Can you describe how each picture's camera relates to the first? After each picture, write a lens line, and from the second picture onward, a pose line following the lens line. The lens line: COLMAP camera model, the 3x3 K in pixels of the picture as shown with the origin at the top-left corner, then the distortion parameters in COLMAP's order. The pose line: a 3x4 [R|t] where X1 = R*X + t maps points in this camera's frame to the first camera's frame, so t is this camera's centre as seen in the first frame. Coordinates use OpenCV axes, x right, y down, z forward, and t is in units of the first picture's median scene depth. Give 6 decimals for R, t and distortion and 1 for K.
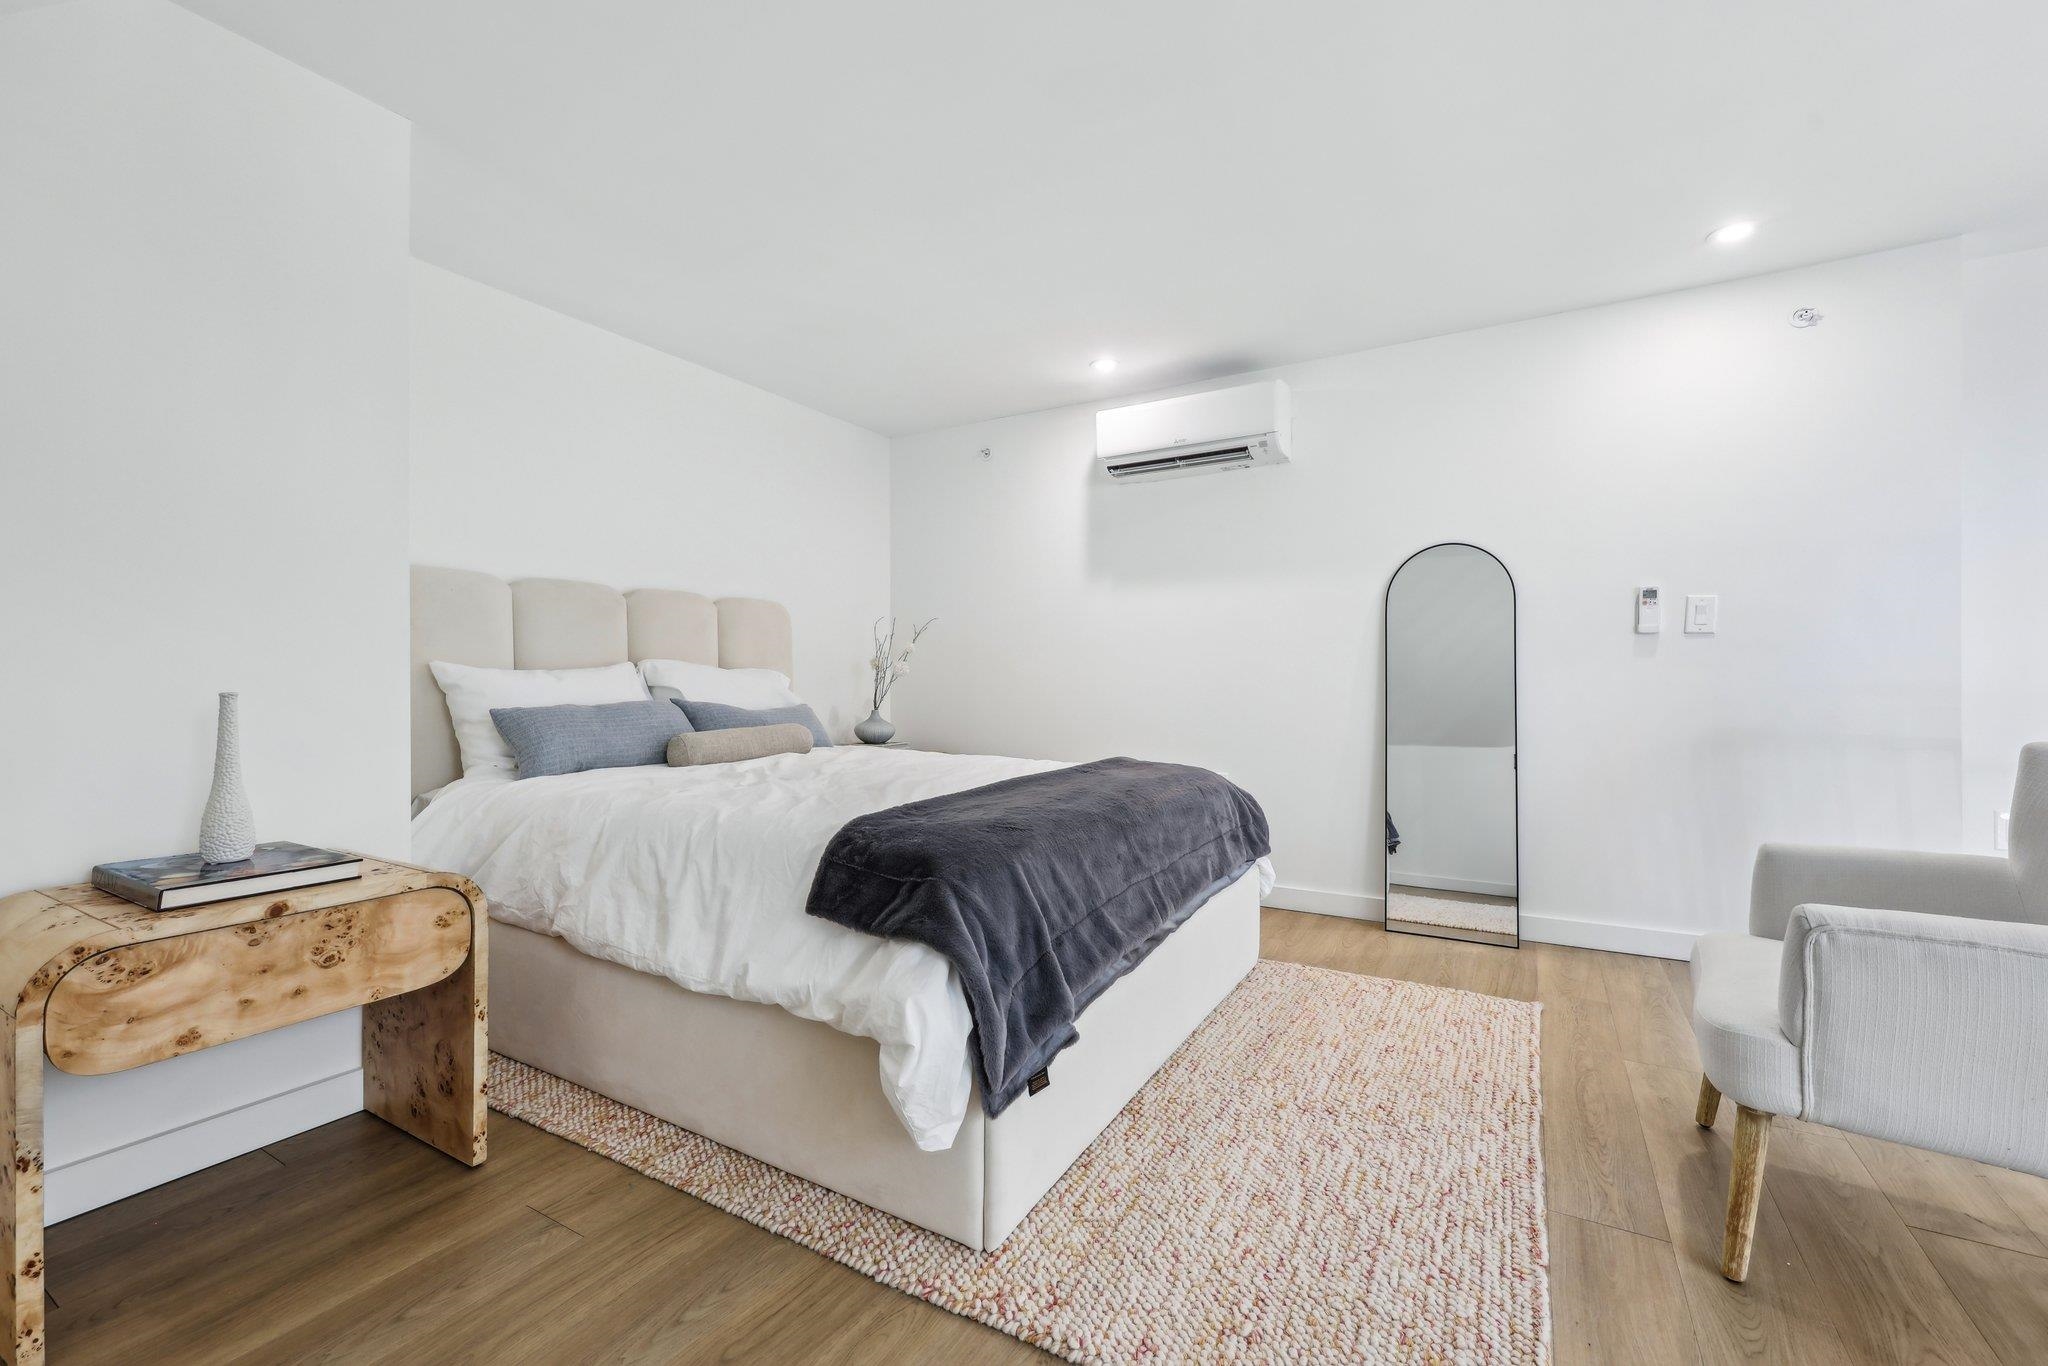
lens RADIAL K [[863.7, 0, 1018.7], [0, 863.7, 677.5], [0, 0, 1]] dist [-0.002688, 0.000150]
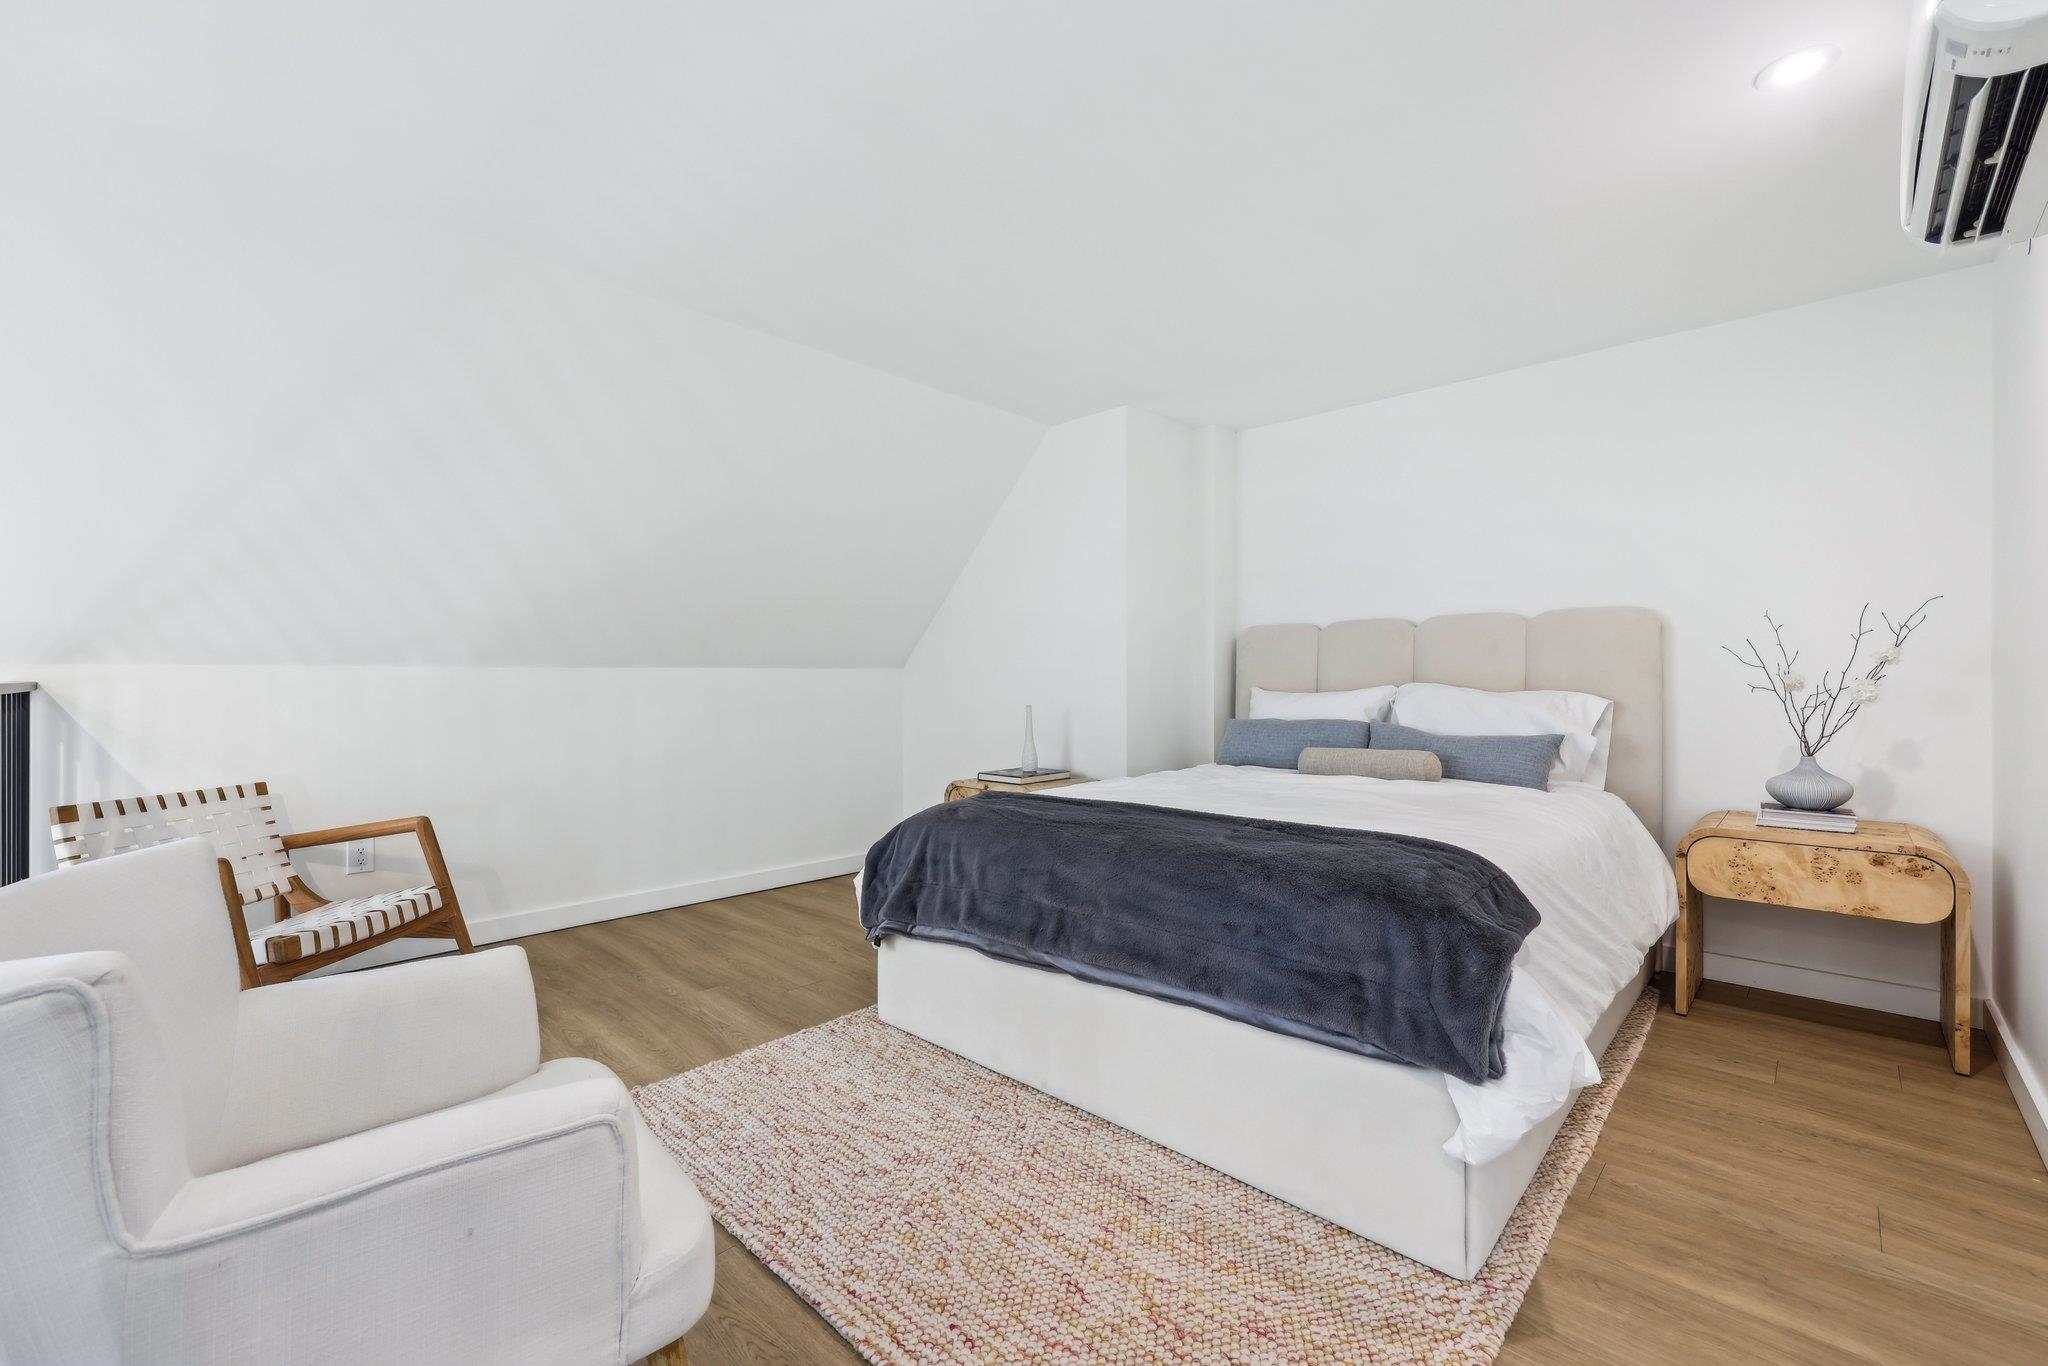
lens RADIAL K [[863.7, 0, 1022.6], [0, 863.7, 680.5], [0, 0, 1]] dist [-0.002688, 0.000150]
pose [[-0.232578, 0.005561, -0.972562, 1.115926], [-0.003143, 0.999974, 0.006470, -0.041884], [0.972573, 0.004561, -0.232554, 1.147735]]
